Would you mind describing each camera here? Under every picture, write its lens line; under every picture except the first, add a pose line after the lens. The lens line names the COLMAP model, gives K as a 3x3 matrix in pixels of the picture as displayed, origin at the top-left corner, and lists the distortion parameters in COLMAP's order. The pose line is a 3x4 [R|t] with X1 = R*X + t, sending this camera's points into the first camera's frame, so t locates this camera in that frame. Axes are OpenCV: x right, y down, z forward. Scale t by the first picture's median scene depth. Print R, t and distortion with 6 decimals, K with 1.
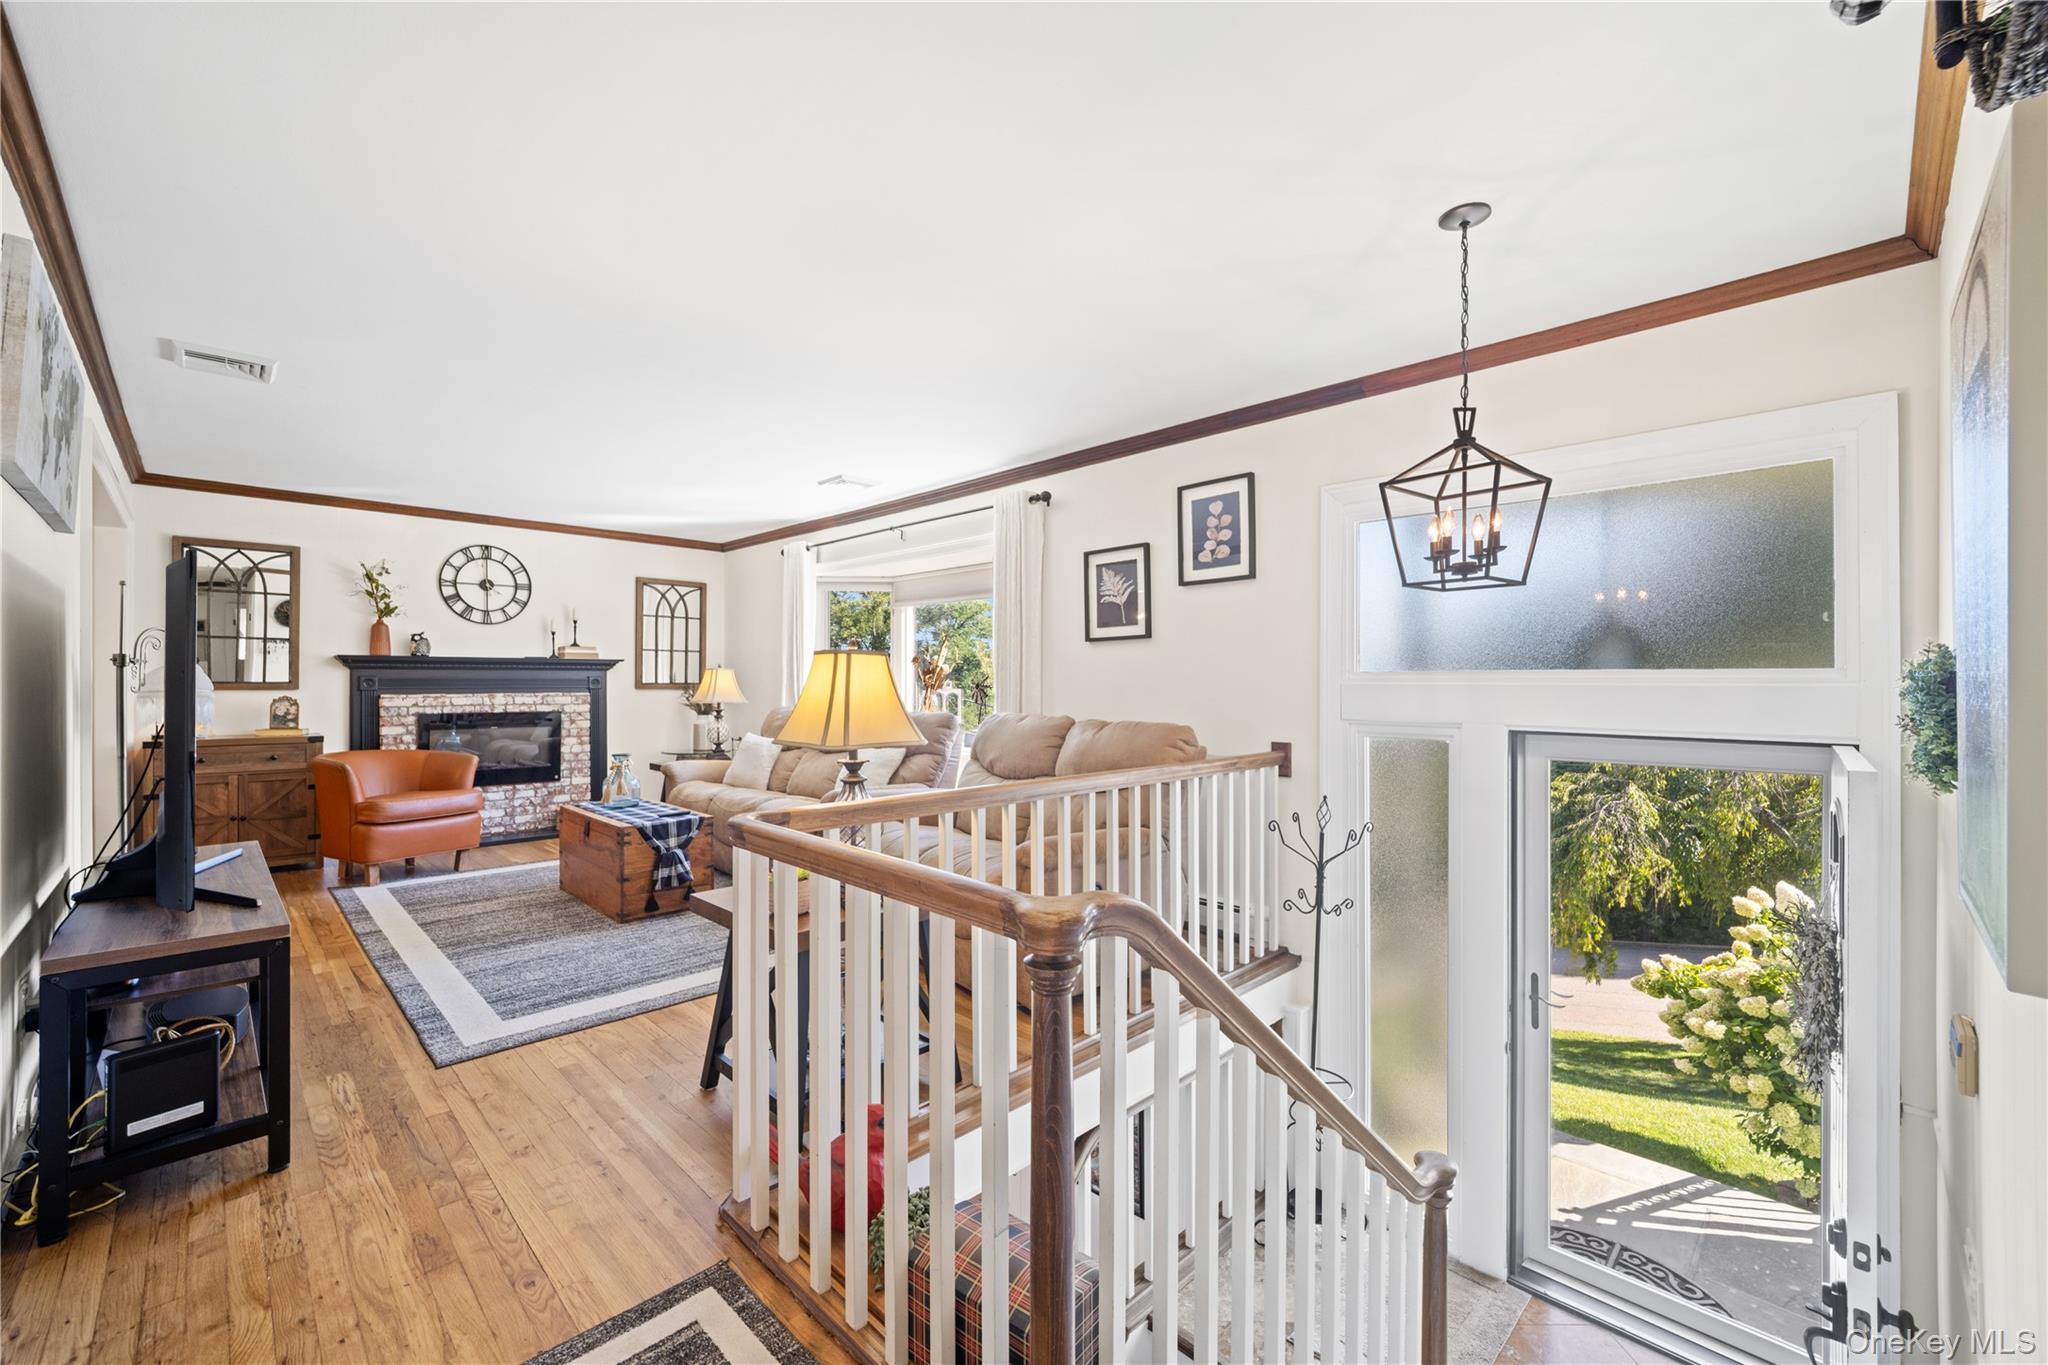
lens RADIAL K [[830.0, 0, 1024.0], [0, 830.0, 682.5], [0, 0, 1]] dist [-0.006672, -0.000428]
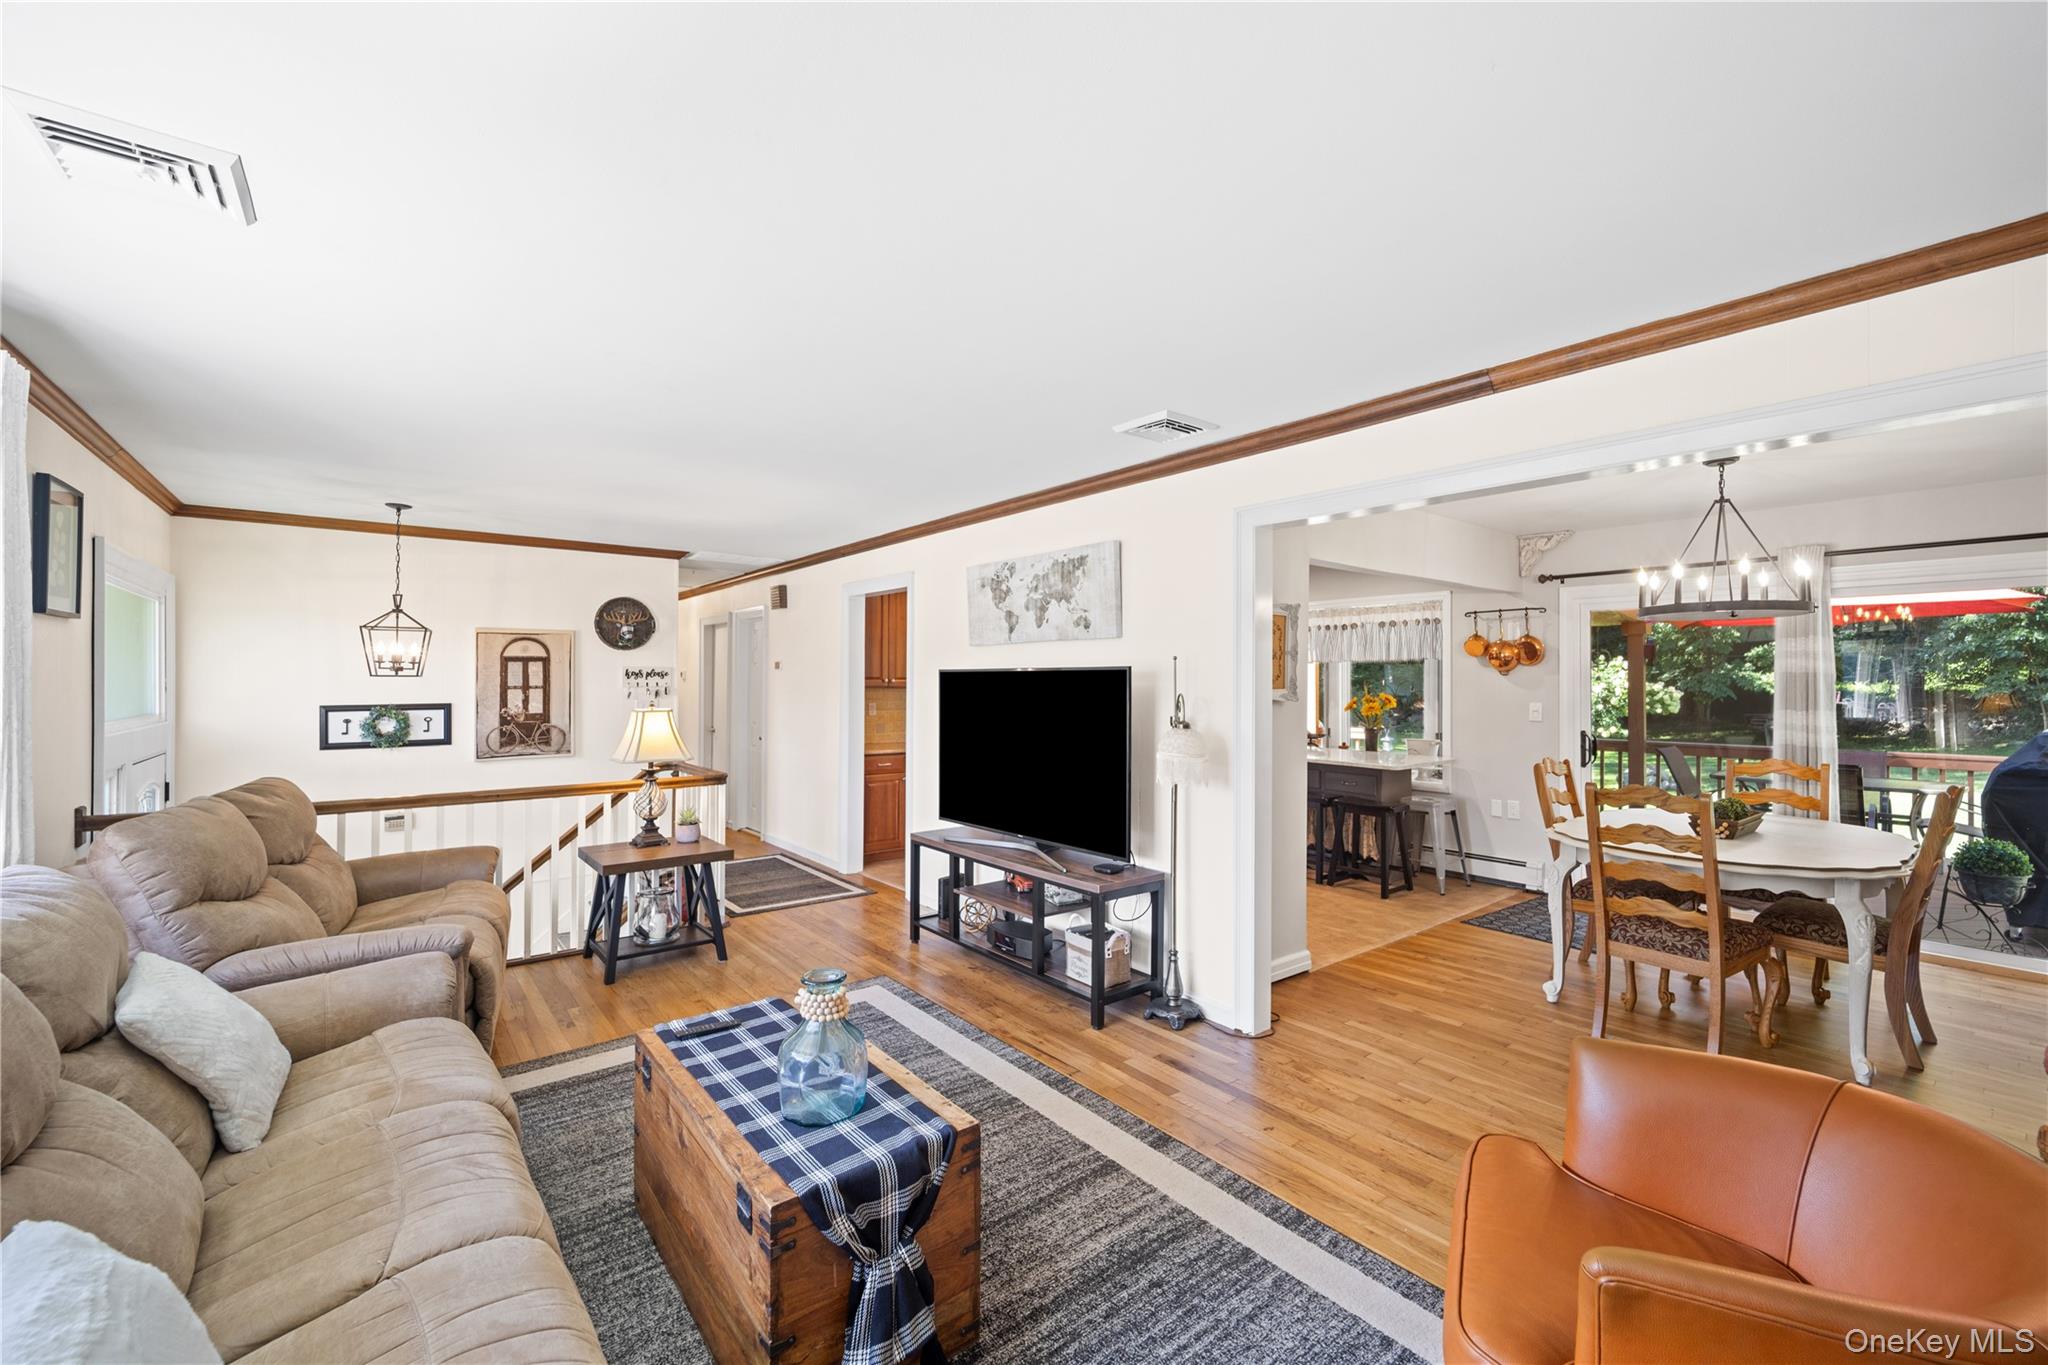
lens RADIAL K [[842.5, 0, 1023.0], [0, 842.5, 690.1], [0, 0, 1]] dist [-0.010118, -0.000442]
pose [[-0.992808, 0.000387, 0.119718, -1.006862], [0.001276, 0.999972, 0.007341, -0.075788], [-0.119712, 0.007441, -0.992781, 2.212950]]
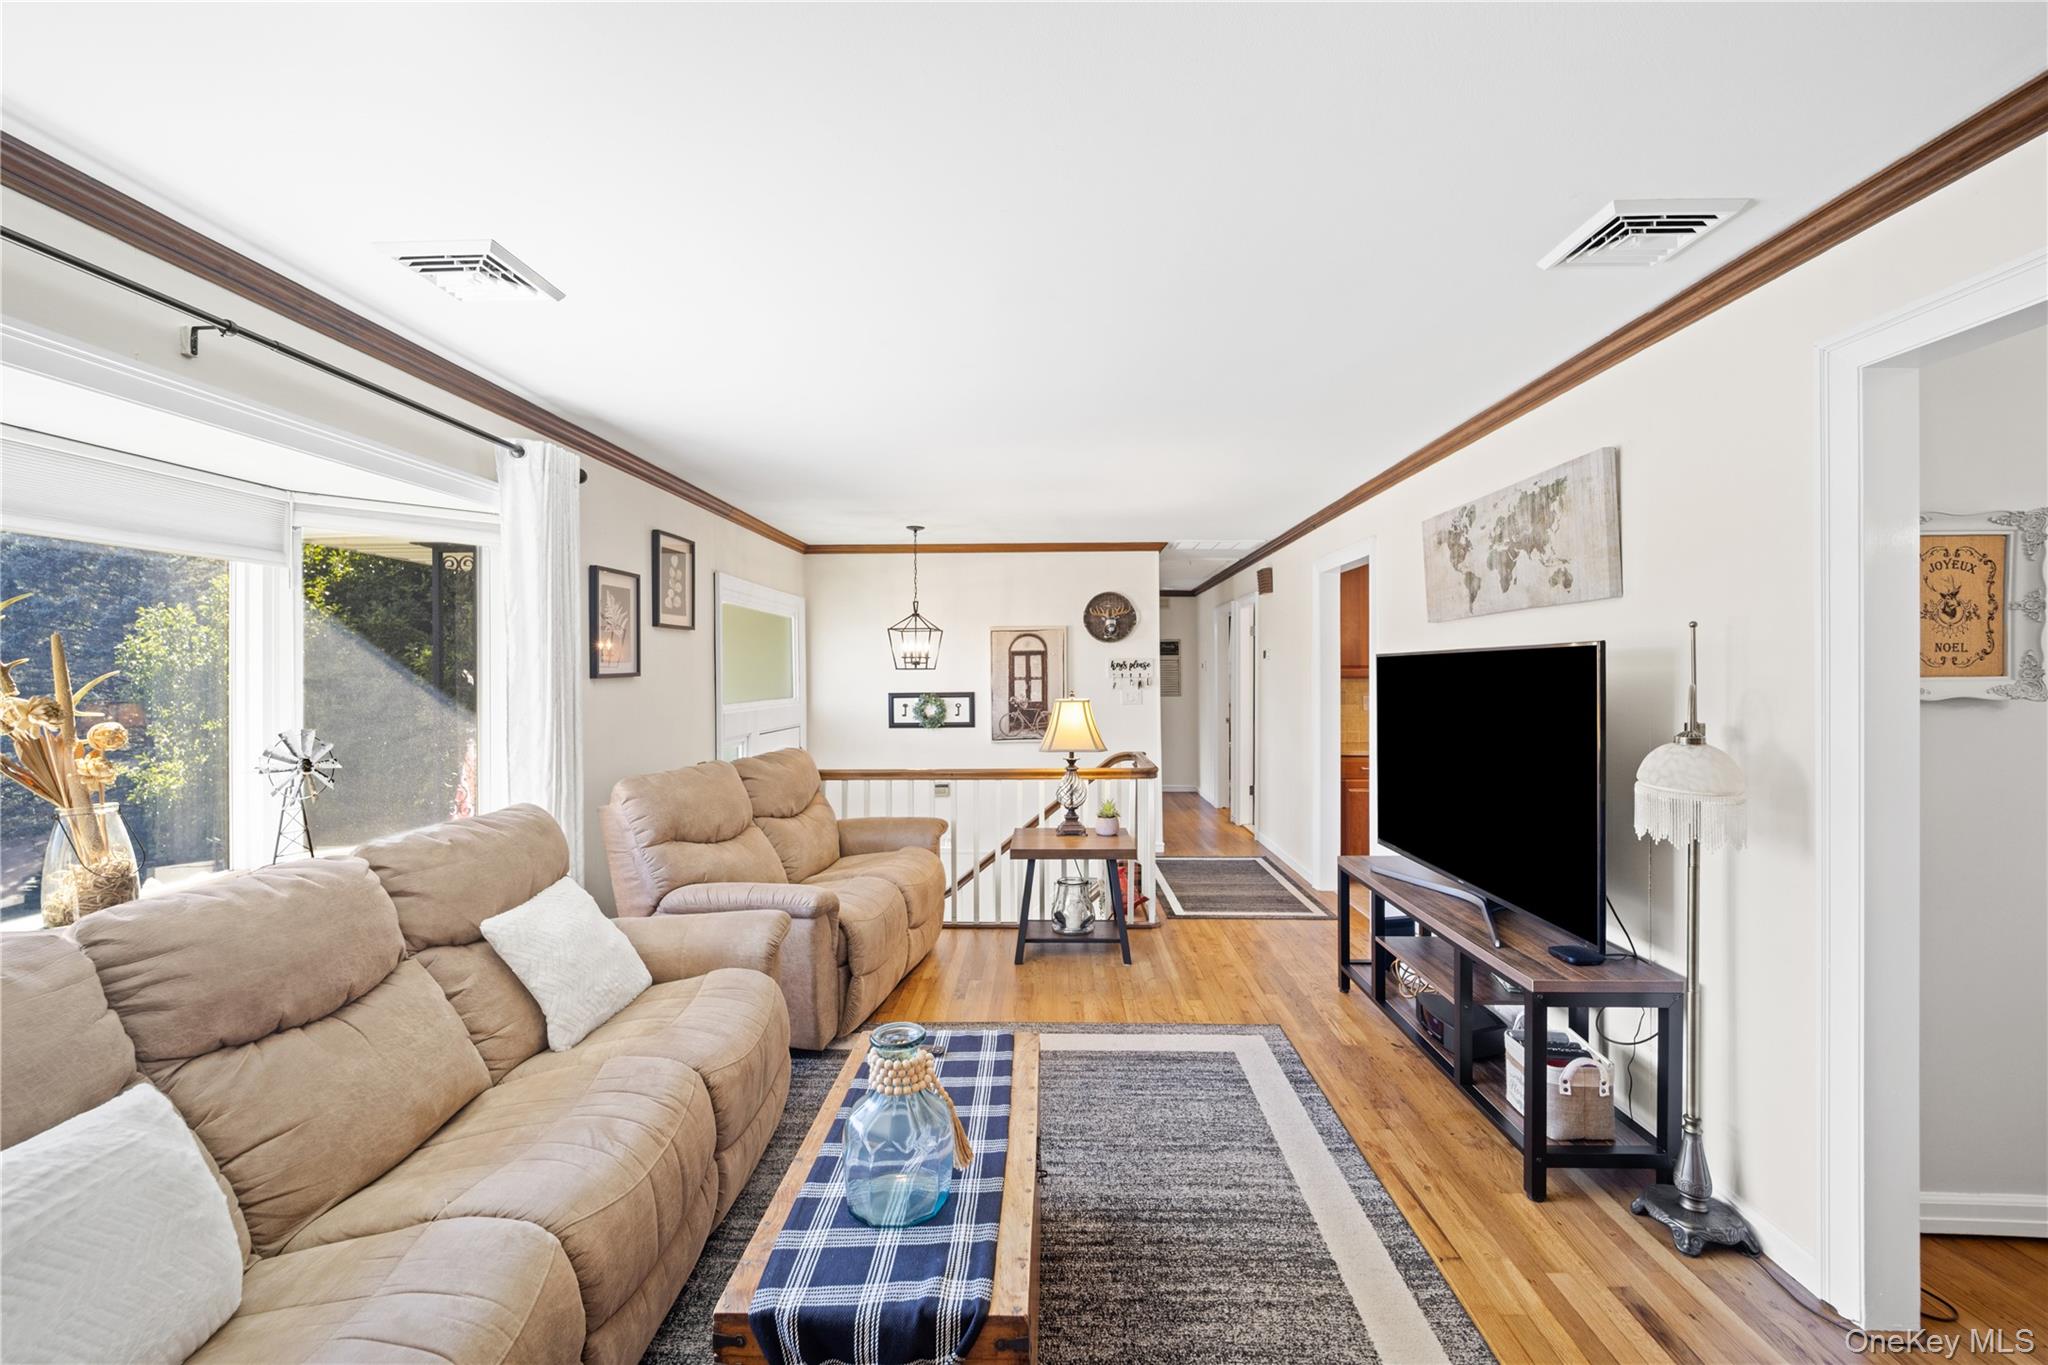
lens RADIAL K [[830.0, 0, 1024.0], [0, 830.0, 682.5], [0, 0, 1]] dist [-0.006672, -0.000428]
pose [[-0.685219, -0.000297, 0.728337, -1.198048], [0.005354, 0.999971, 0.005446, -0.070345], [-0.728317, 0.007631, -0.685198, 1.887459]]
